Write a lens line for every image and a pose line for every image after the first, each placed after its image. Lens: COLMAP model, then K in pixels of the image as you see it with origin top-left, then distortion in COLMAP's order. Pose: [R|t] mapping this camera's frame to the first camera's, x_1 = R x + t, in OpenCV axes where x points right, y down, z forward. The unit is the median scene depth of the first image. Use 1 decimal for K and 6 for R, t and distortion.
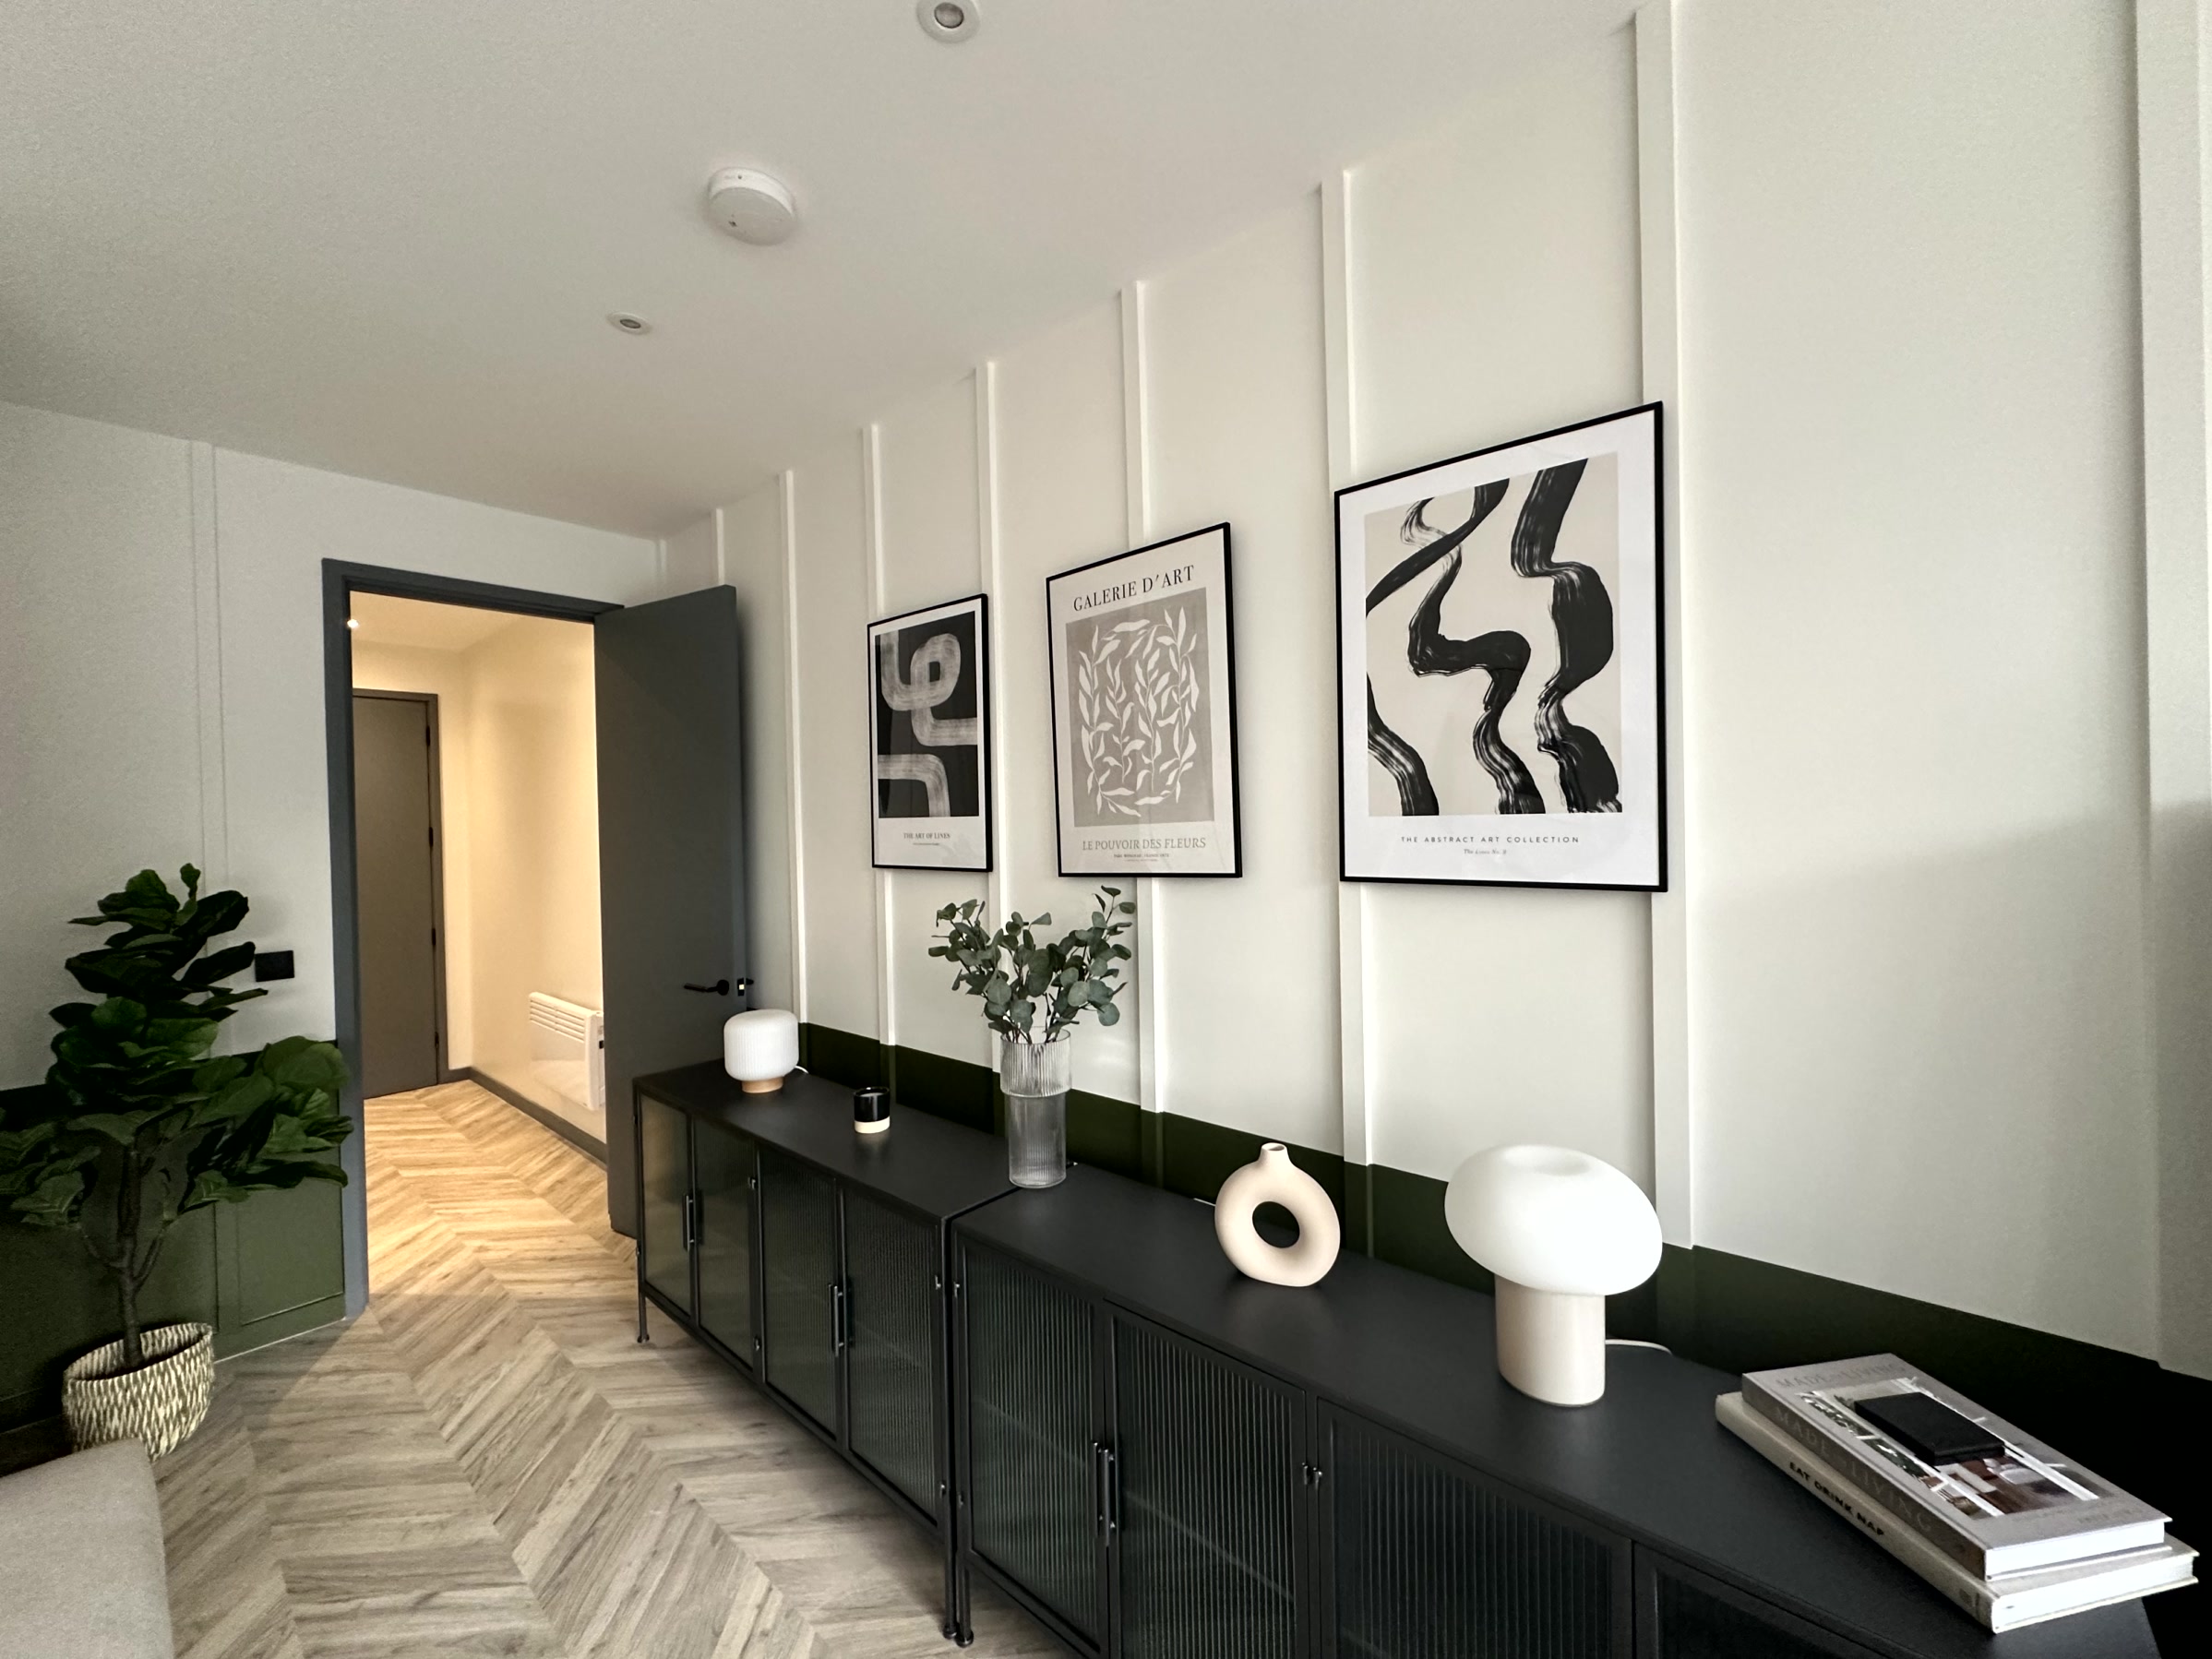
lens RADIAL K [[883.0, 0, 1109.3], [0, 883.0, 824.5], [0, 0, 1]] dist [-0.005292, 0.000738]
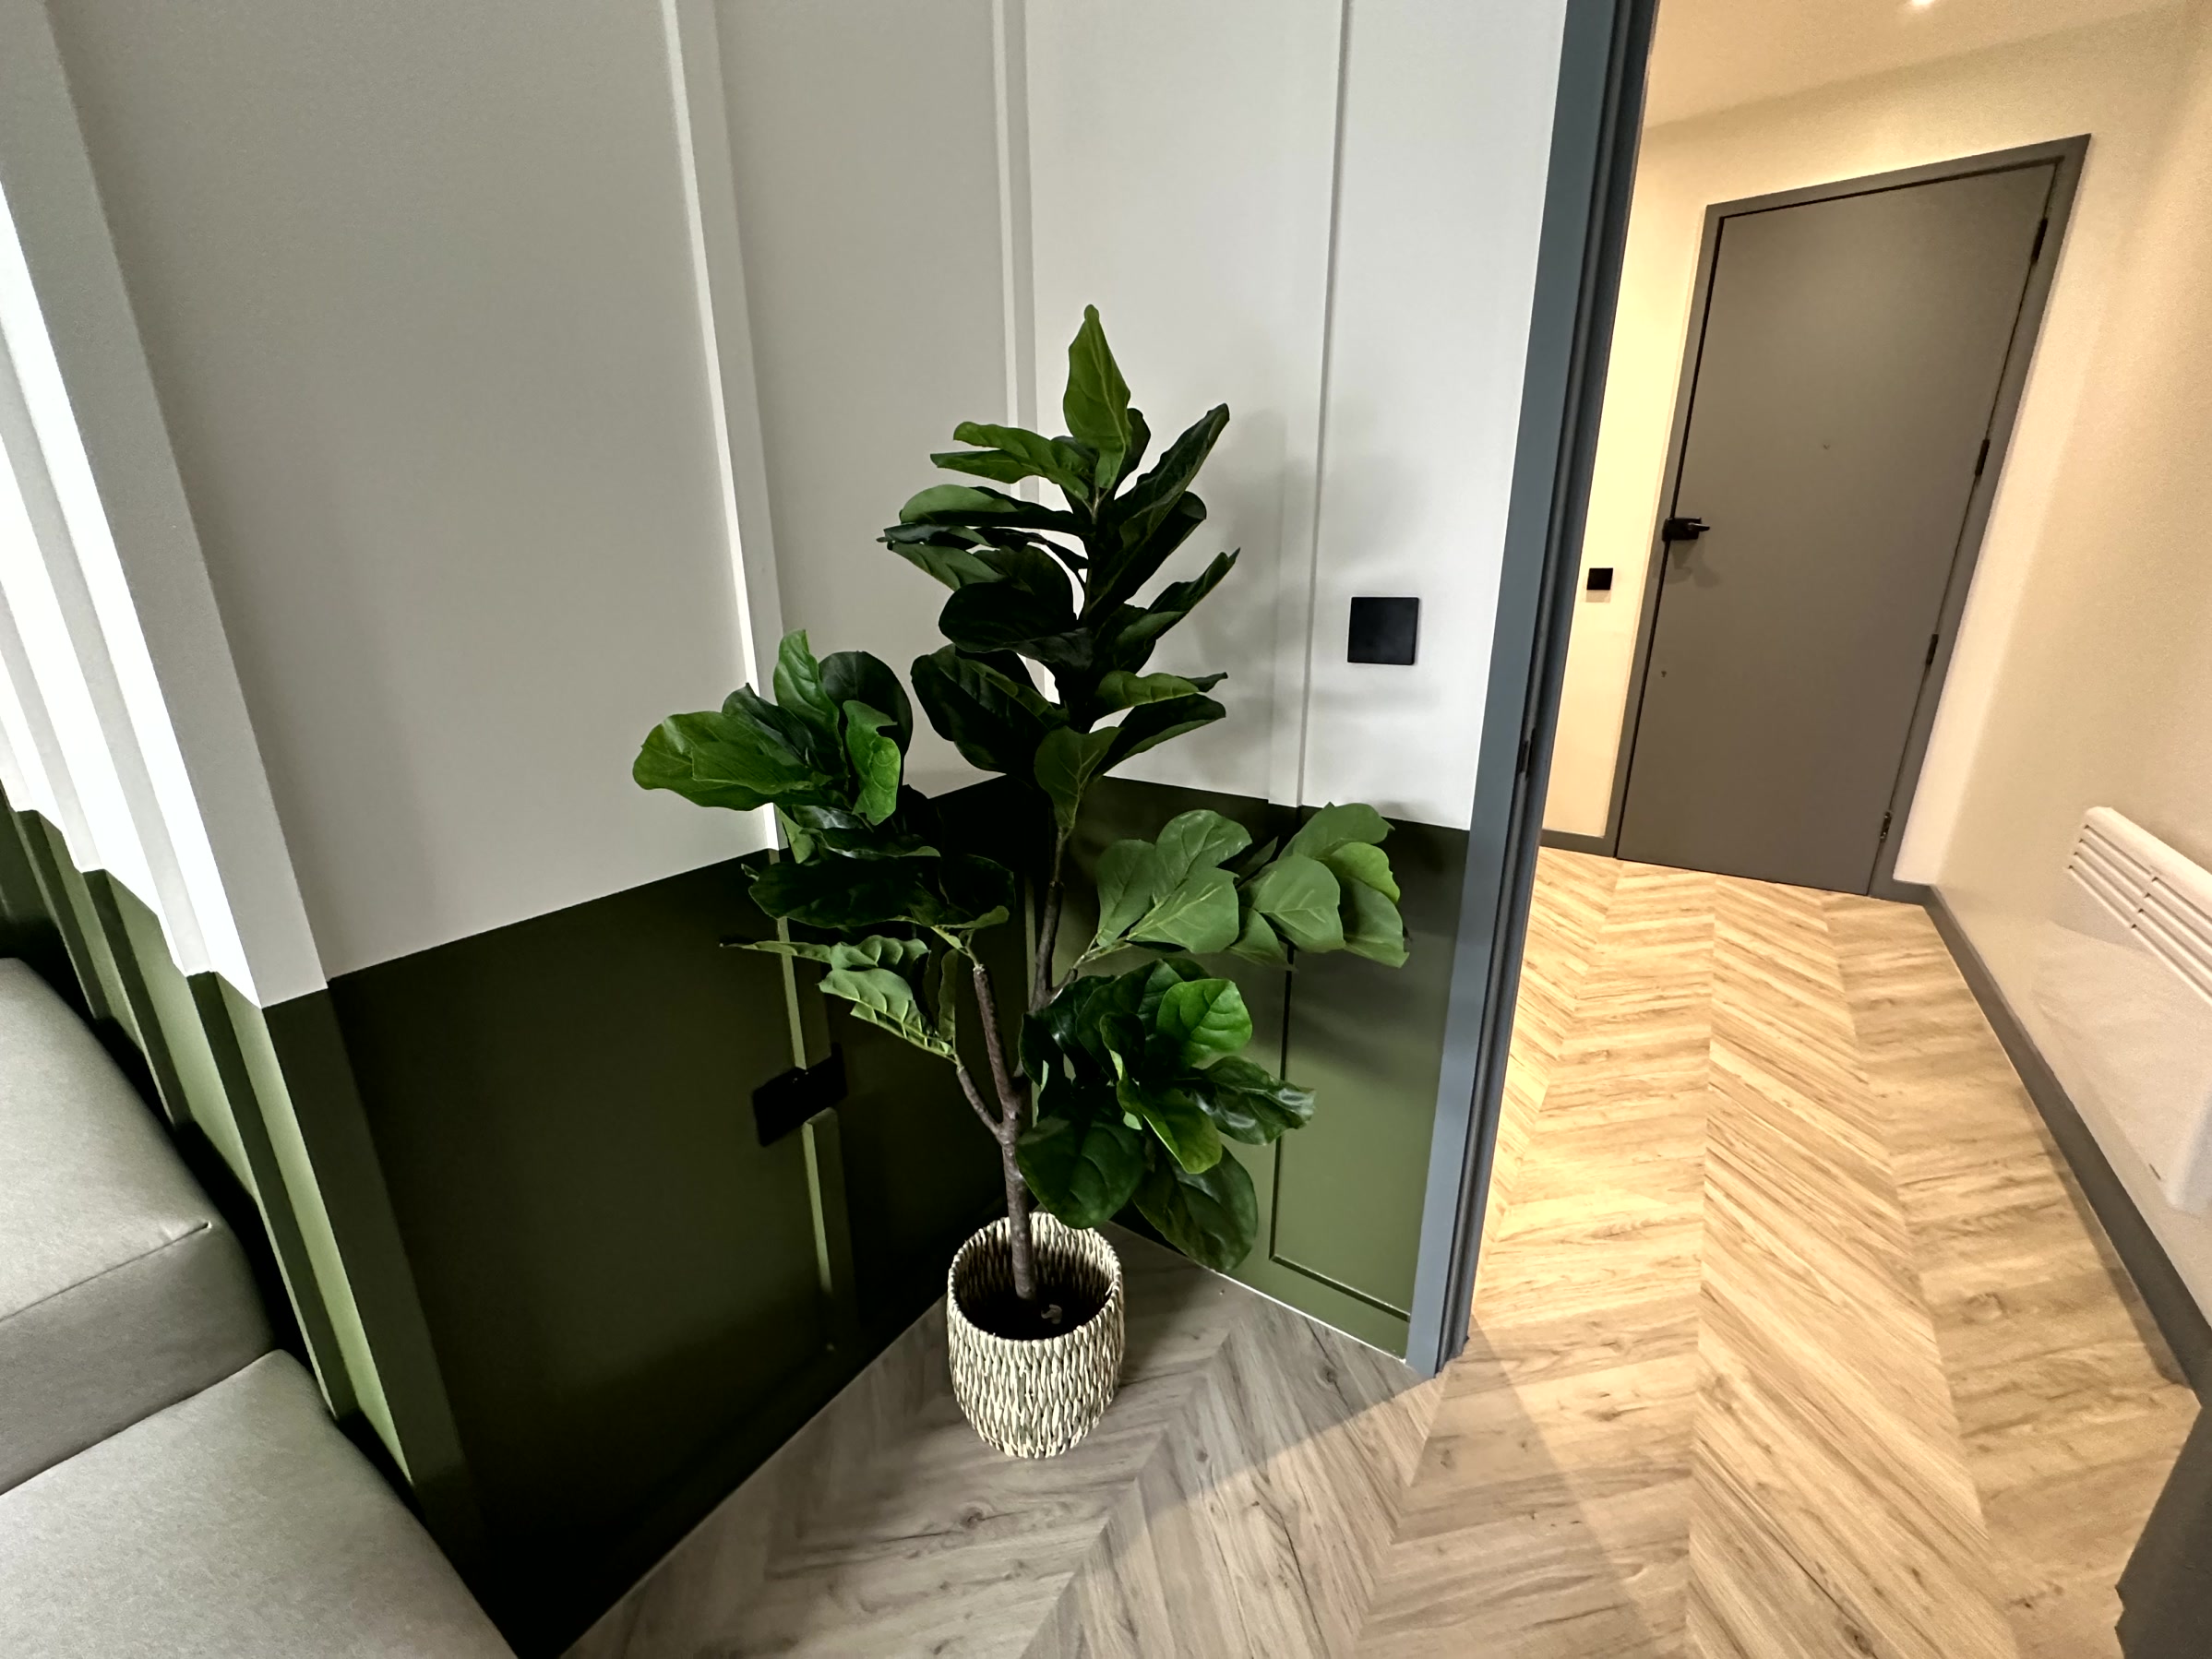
lens RADIAL K [[883.0, 0, 1105.9], [0, 883.0, 827.5], [0, 0, 1]] dist [-0.005292, 0.000738]
pose [[0.120014, 0.314041, -0.941793, -0.638171], [-0.001247, 0.948697, 0.316184, 0.139911], [0.992771, -0.036773, 0.114249, 0.977959]]
